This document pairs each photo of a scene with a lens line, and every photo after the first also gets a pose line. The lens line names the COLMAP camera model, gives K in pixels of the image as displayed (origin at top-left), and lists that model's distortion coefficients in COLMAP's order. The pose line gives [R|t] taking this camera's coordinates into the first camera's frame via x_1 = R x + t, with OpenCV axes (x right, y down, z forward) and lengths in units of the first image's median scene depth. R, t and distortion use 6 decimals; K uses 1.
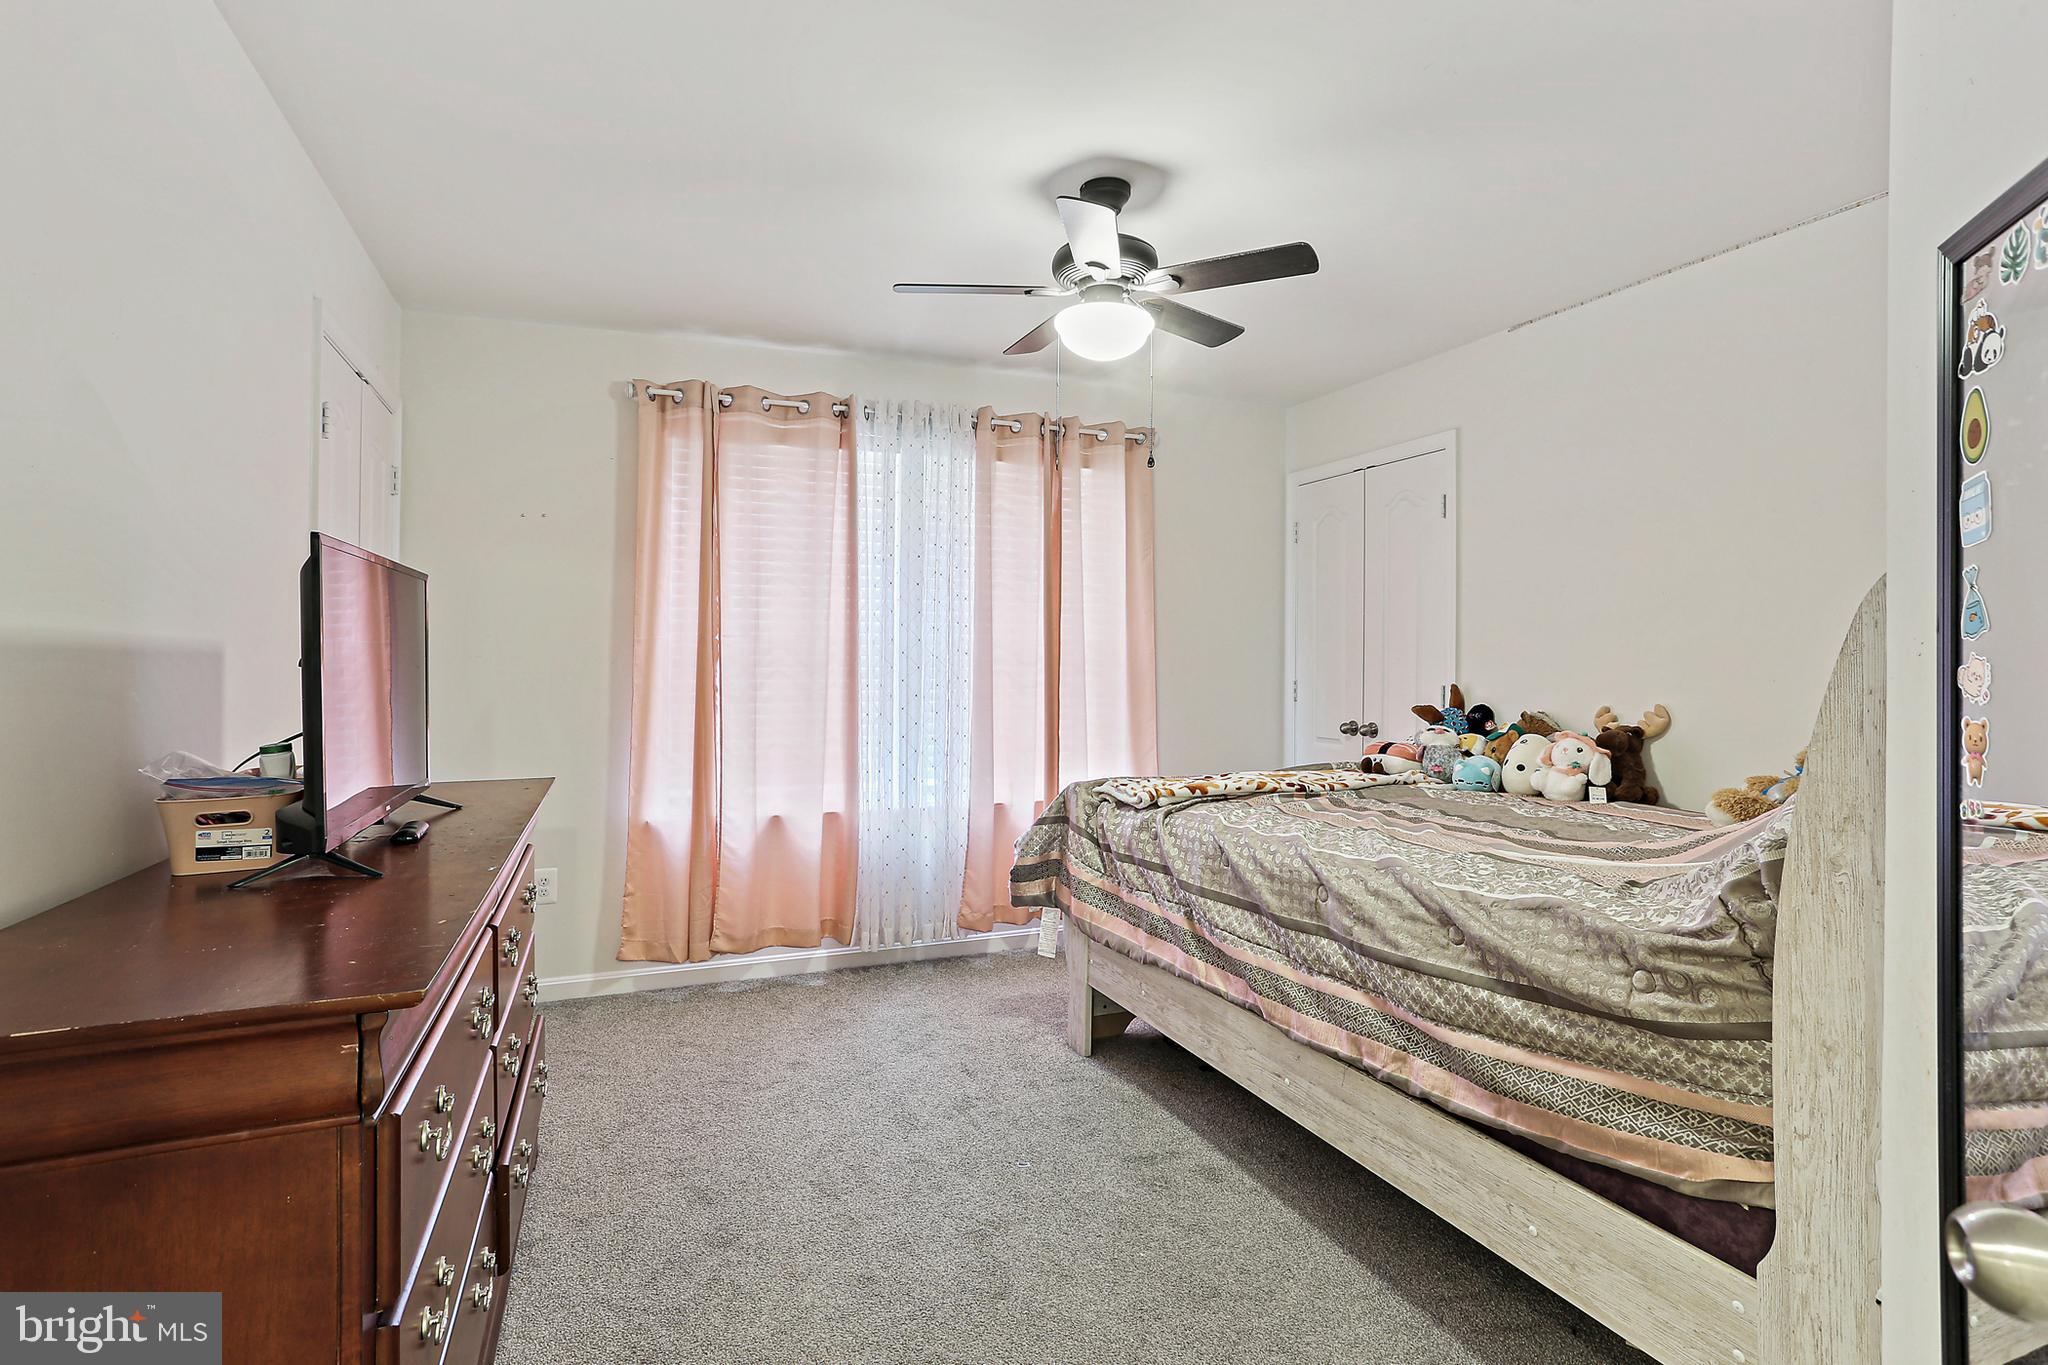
lens RADIAL K [[998.0, 0, 1021.9], [0, 998.0, 674.7], [0, 0, 1]] dist [-0.041847, 0.022131]
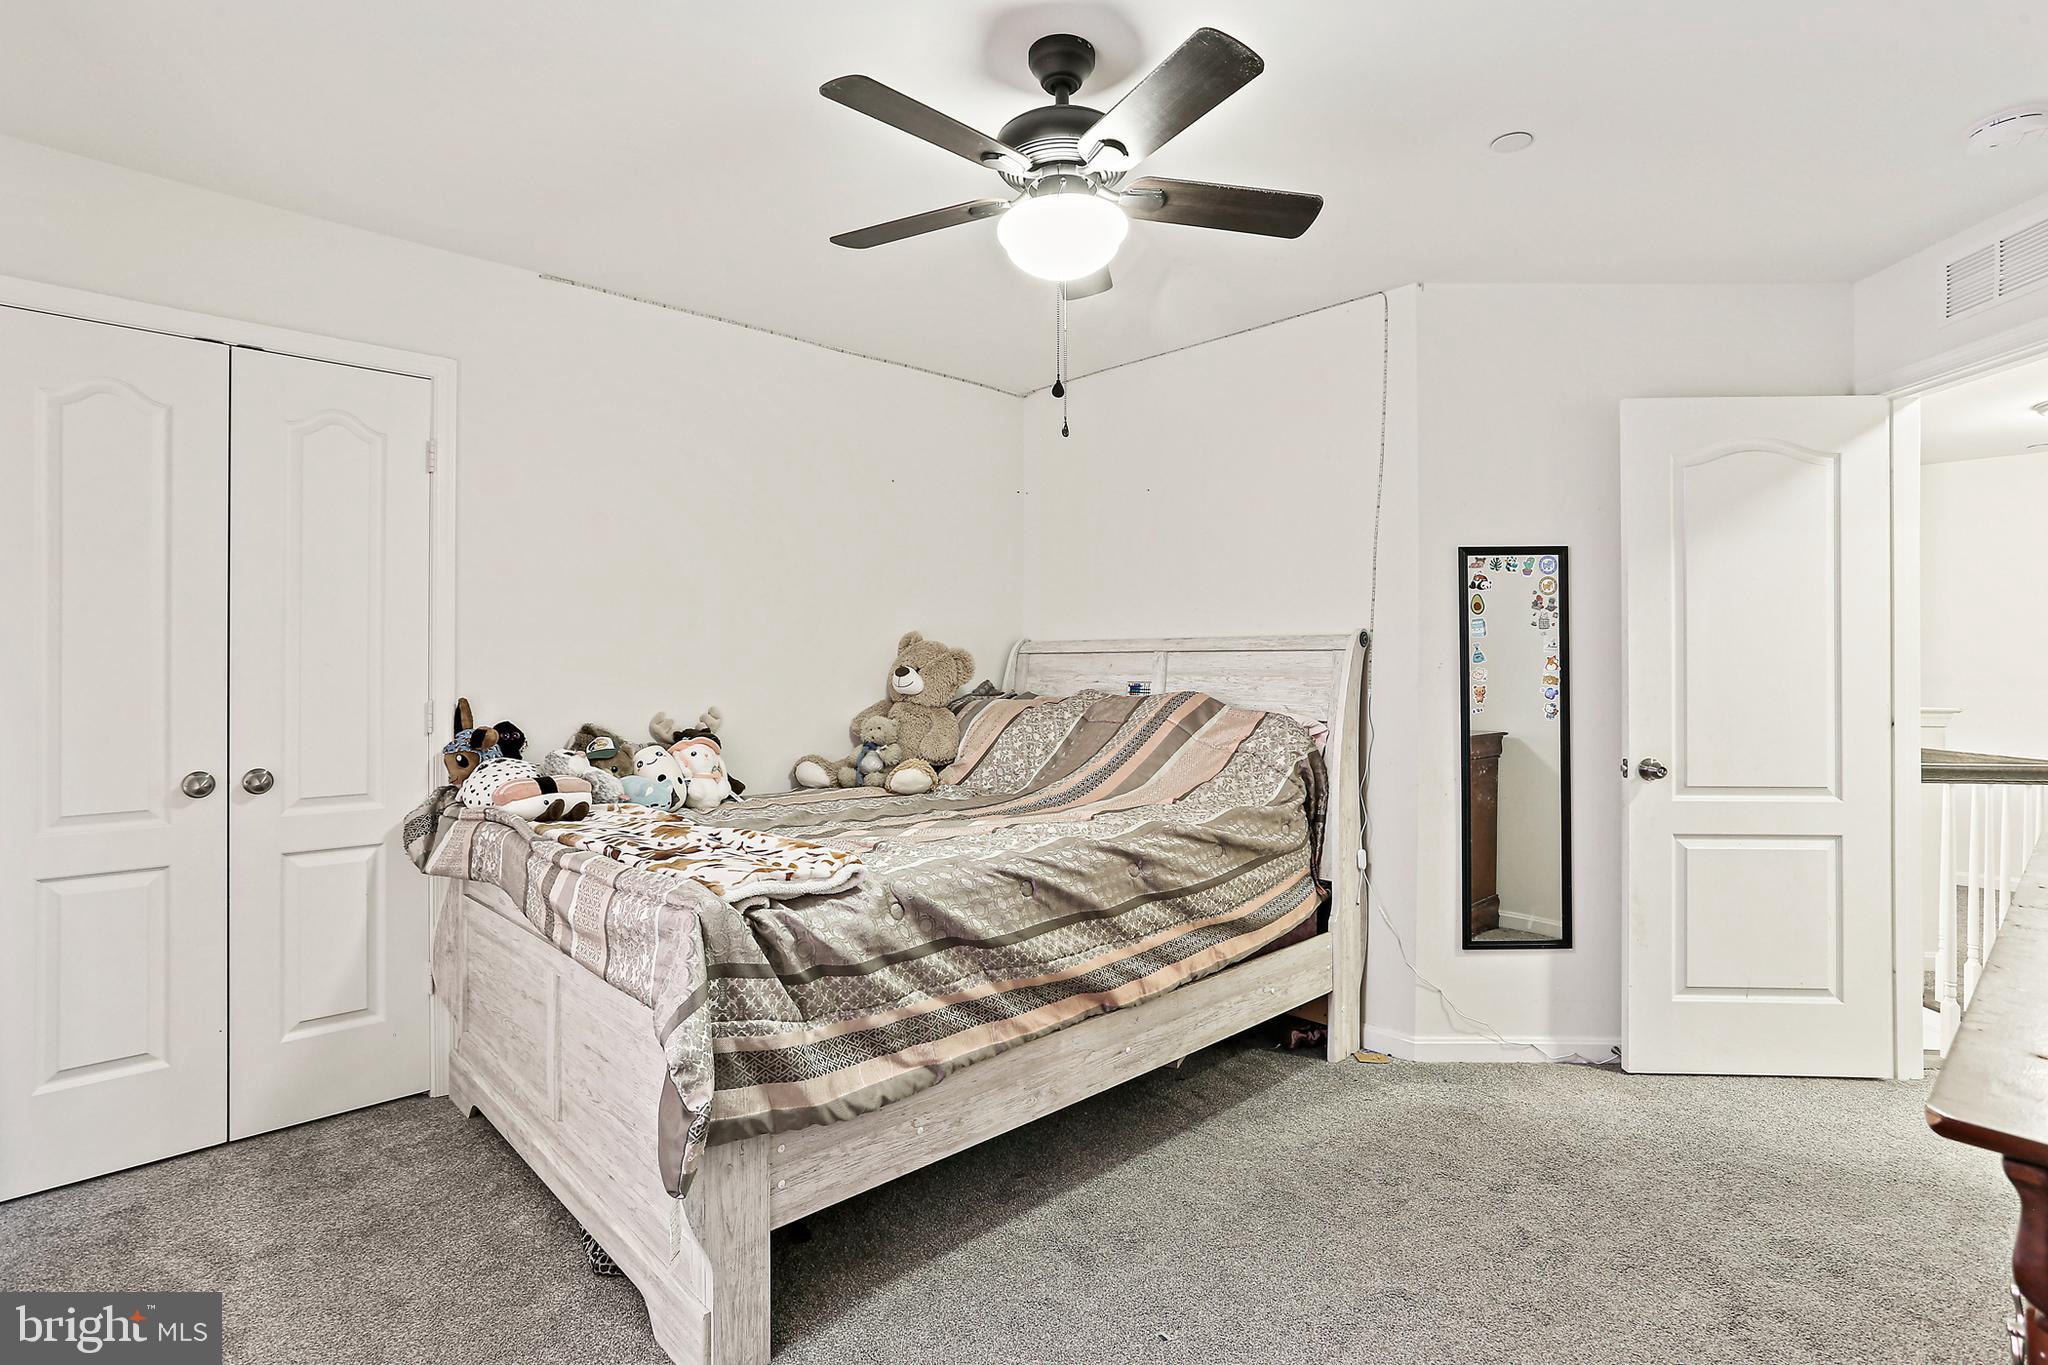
lens RADIAL K [[998.0, 0, 1015.6], [0, 998.0, 636.5], [0, 0, 1]] dist [-0.041847, 0.022131]
pose [[-0.336728, -0.004402, 0.941592, -0.682743], [-0.009288, 0.999956, 0.001353, -0.047044], [-0.941556, -0.008290, -0.336754, 1.399702]]
